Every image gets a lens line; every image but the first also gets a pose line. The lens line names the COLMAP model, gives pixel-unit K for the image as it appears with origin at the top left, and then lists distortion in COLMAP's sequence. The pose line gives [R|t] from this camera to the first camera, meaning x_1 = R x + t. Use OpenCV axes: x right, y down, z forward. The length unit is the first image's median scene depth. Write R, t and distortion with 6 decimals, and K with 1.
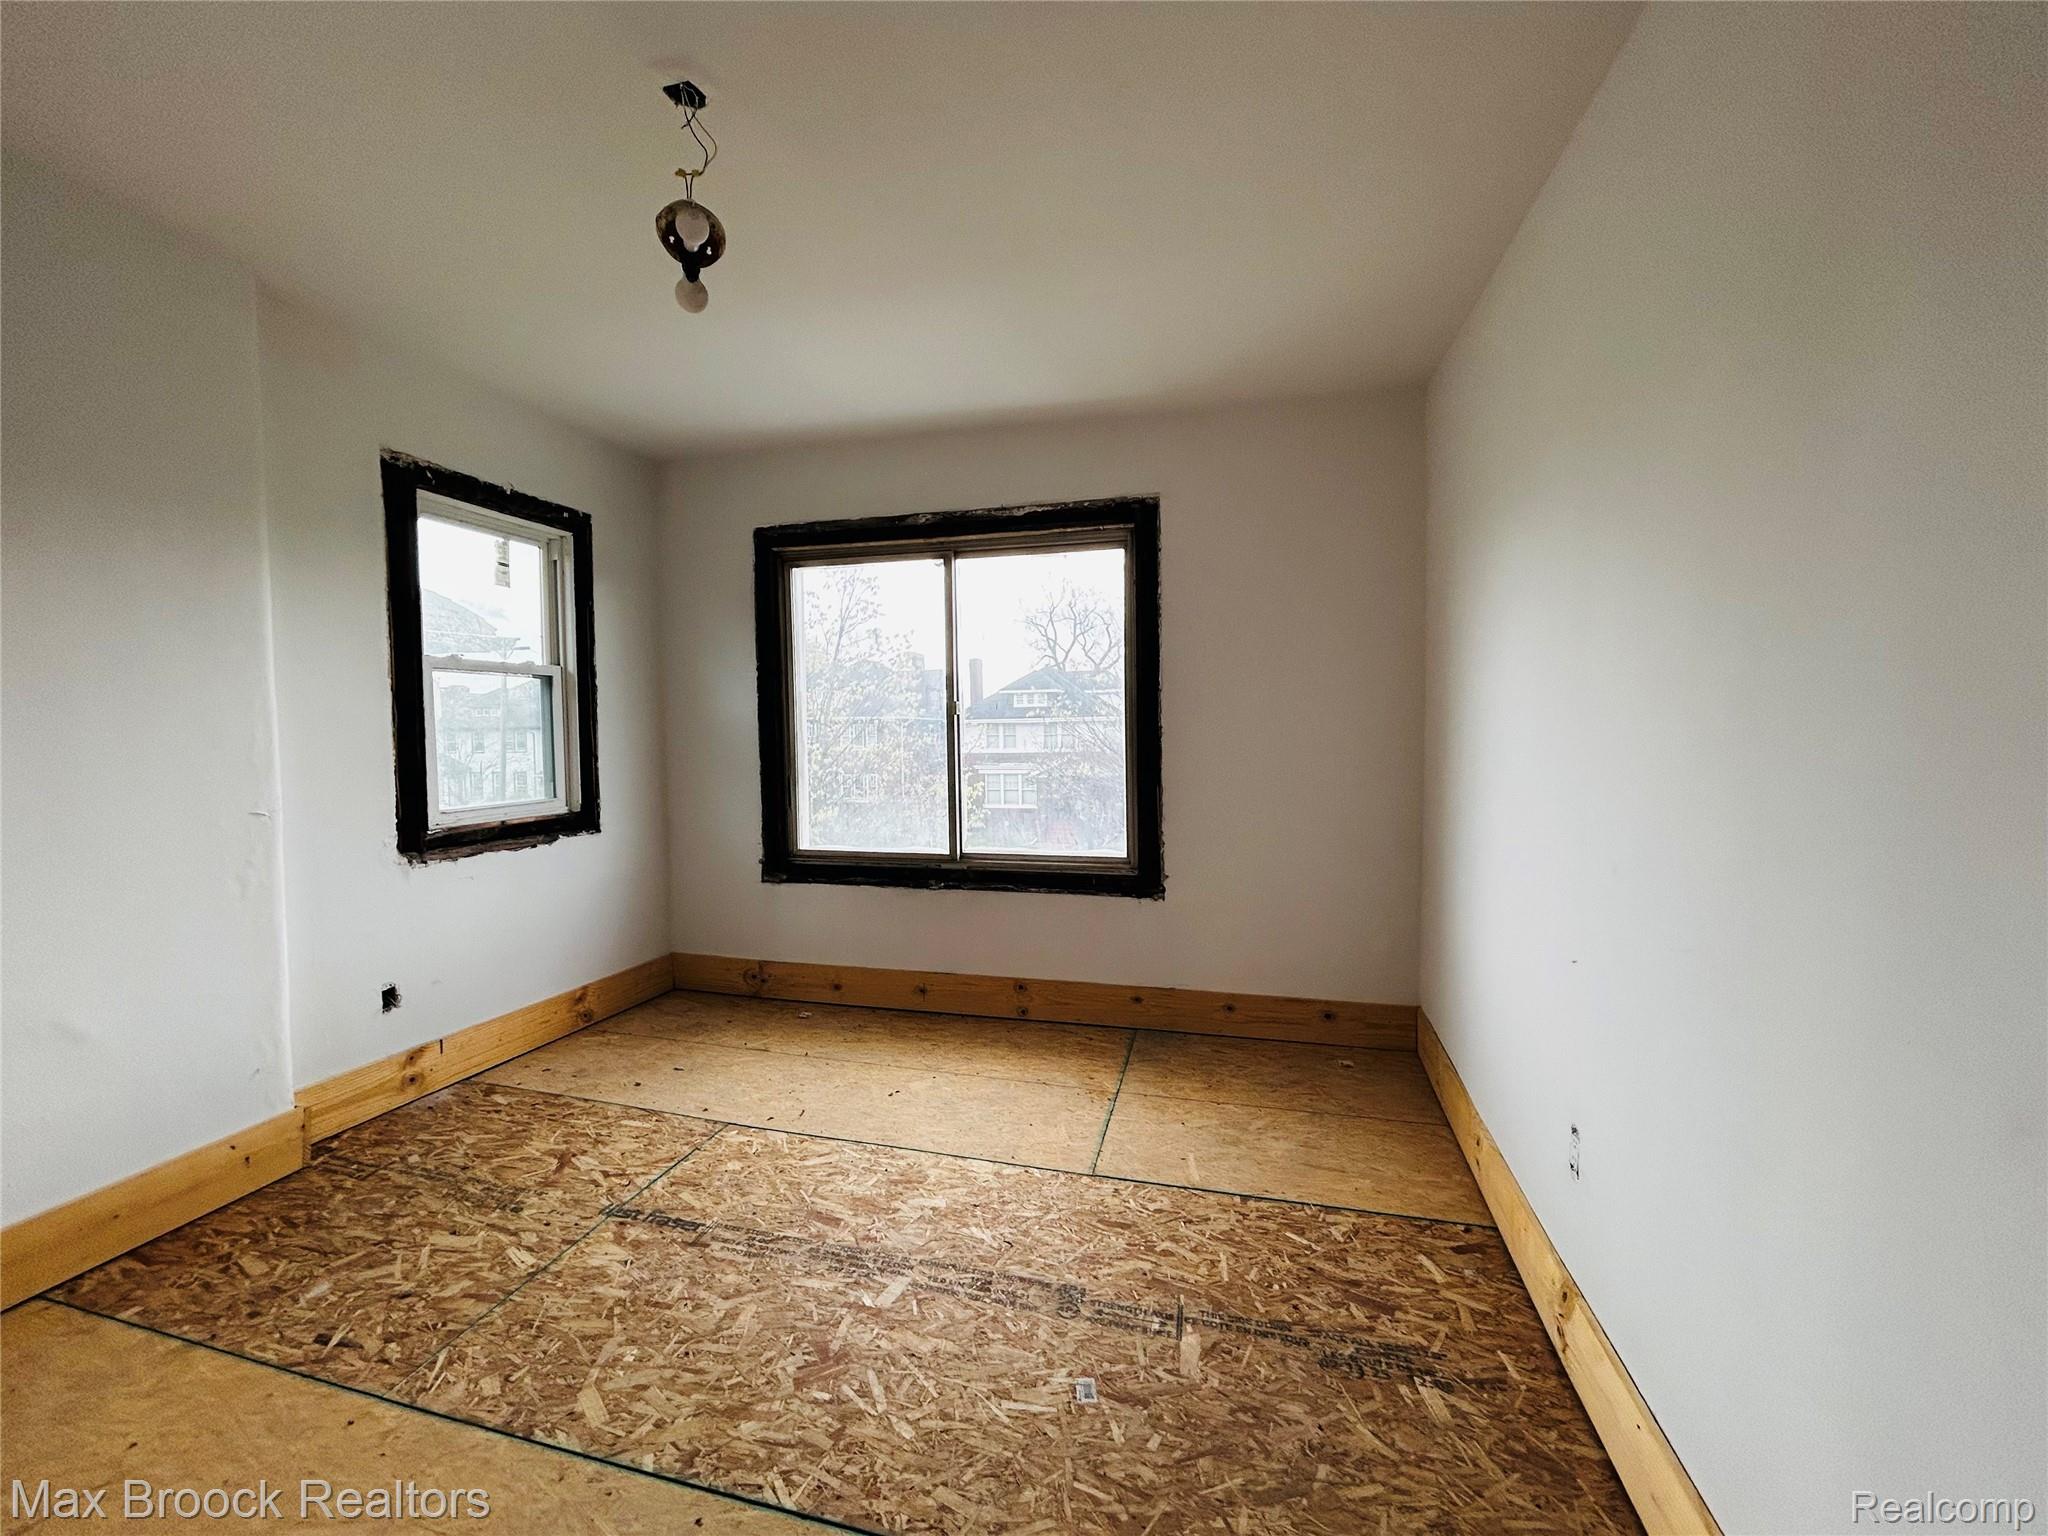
lens RADIAL K [[823.6, 0, 1024.7], [0, 823.6, 768.1], [0, 0, 1]] dist [-0.001232, 0.000138]
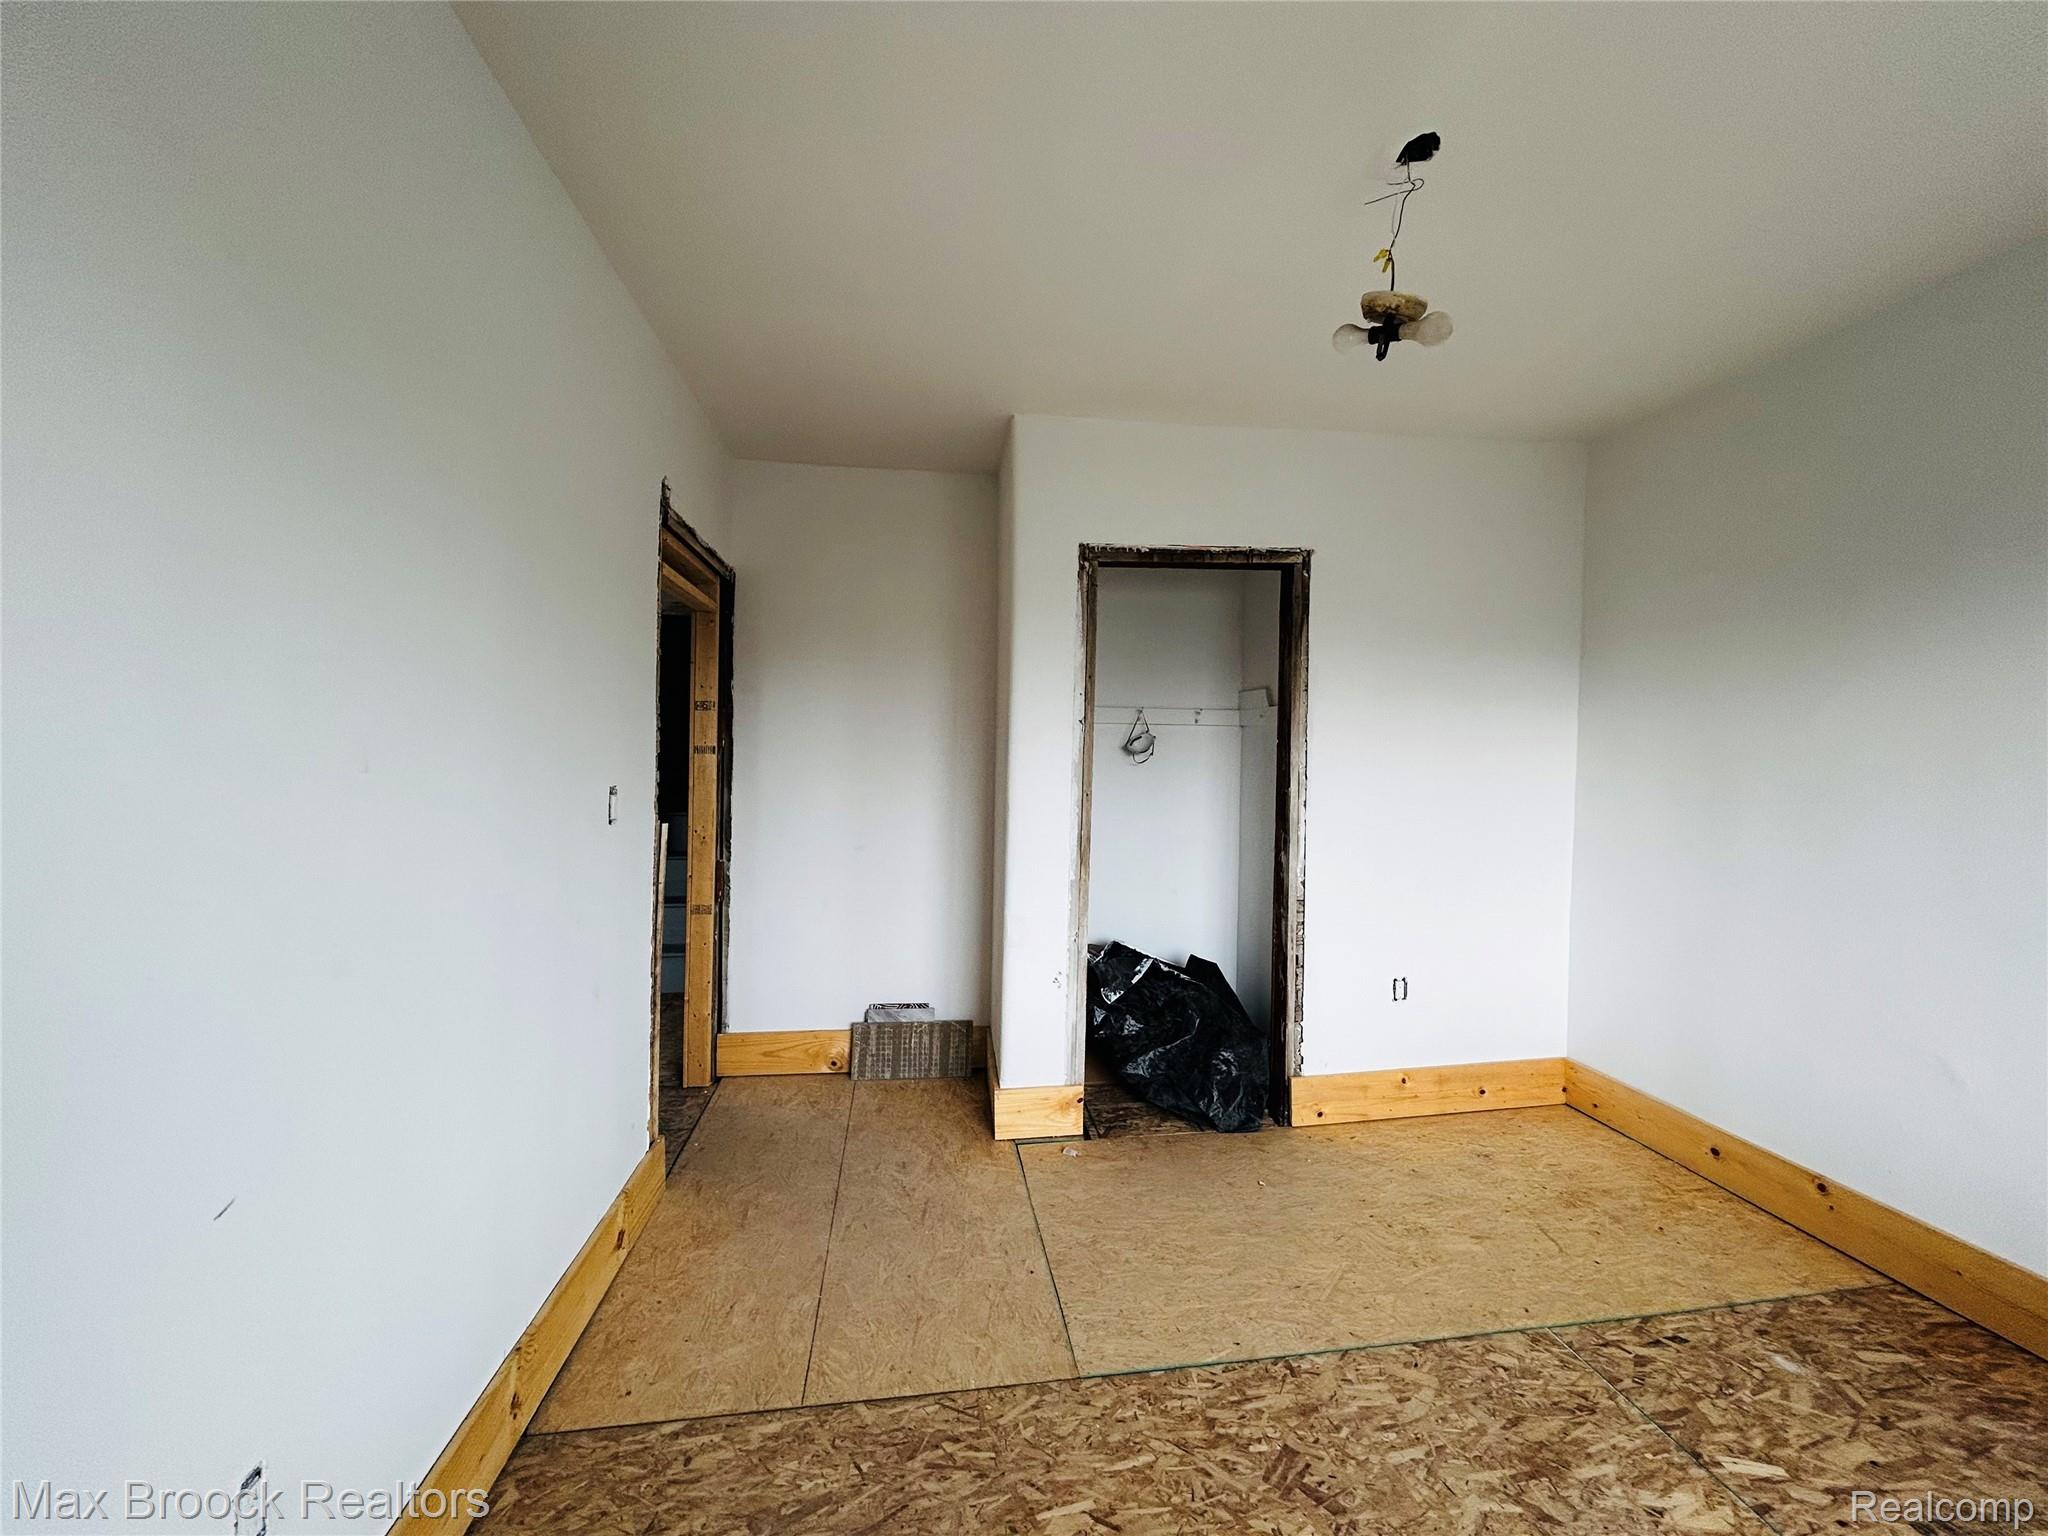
lens RADIAL K [[823.6, 0, 1025.6], [0, 823.6, 762.3], [0, 0, 1]] dist [-0.001232, 0.000138]
pose [[-0.927193, -0.009985, -0.374450, 0.388858], [-0.030100, 0.998398, 0.047907, -0.105568], [0.373372, 0.055690, -0.926009, 1.732534]]
